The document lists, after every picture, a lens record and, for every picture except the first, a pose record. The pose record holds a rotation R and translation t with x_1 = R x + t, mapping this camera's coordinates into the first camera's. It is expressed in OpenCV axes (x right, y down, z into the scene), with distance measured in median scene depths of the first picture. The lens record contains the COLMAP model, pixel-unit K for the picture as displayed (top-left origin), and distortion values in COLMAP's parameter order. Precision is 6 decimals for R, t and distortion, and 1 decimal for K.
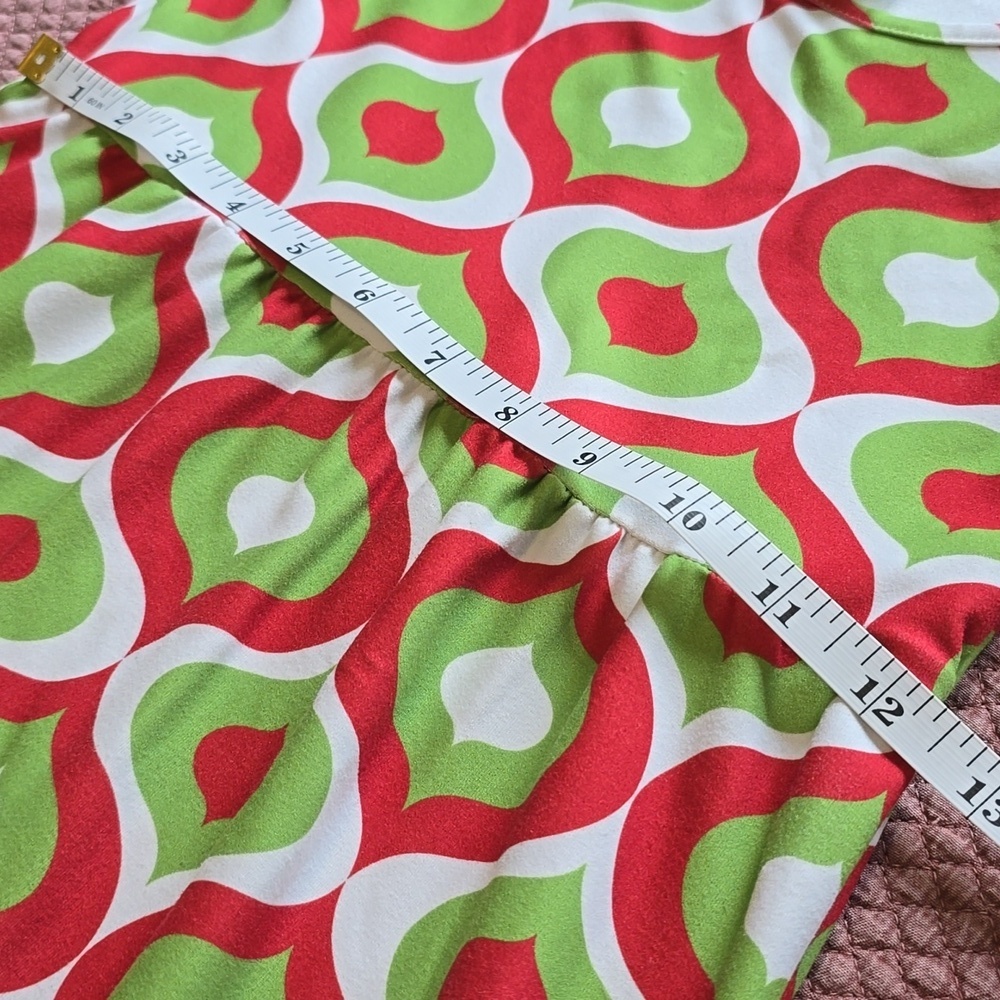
lens RADIAL K [[1471.6, 0, 500.0], [0, 1471.6, 500.0], [0, 0, 1]] dist [0.106932, -0.448074]
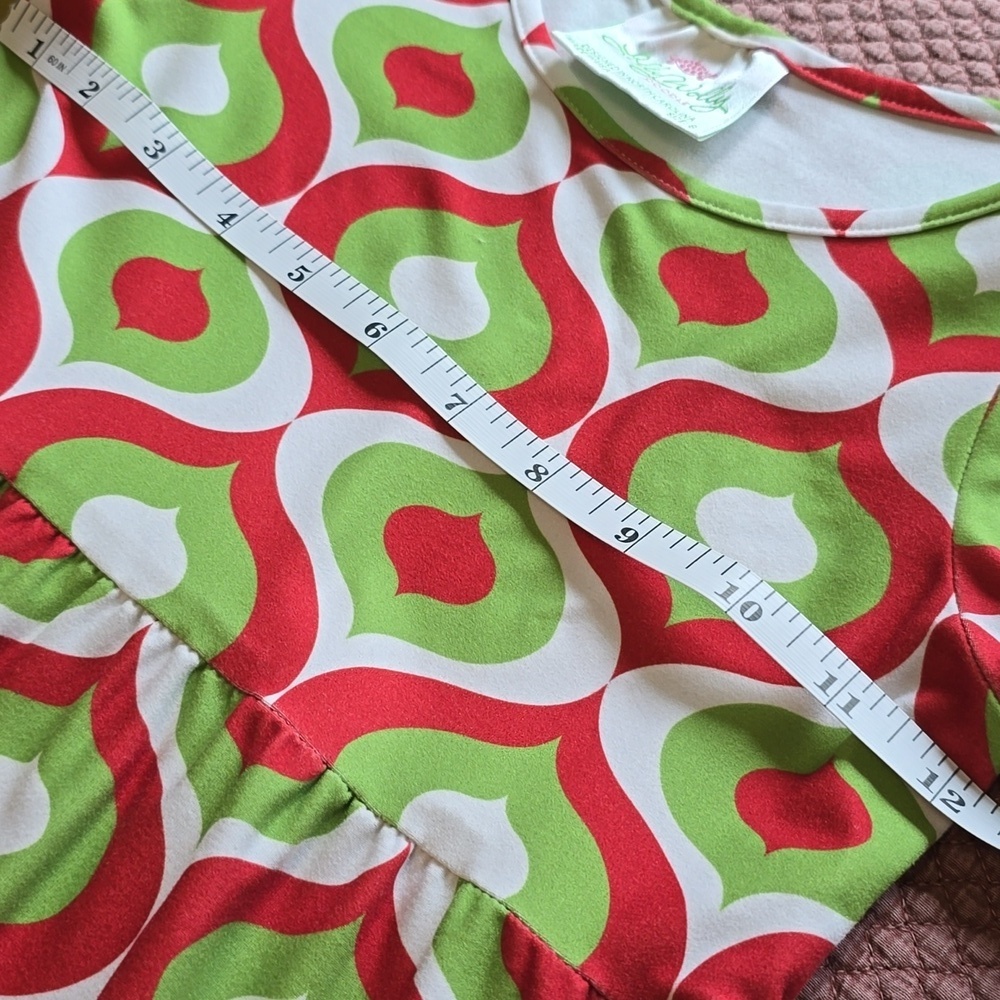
lens RADIAL K [[1453.4, 0, 500.0], [0, 1453.4, 500.0], [0, 0, 1]] dist [0.154868, -0.455632]
pose [[0.987579, 0.008445, 0.156895, -0.003222], [-0.021900, 0.996206, 0.084228, -0.232329], [-0.155588, -0.086618, 0.984017, 0.128269]]
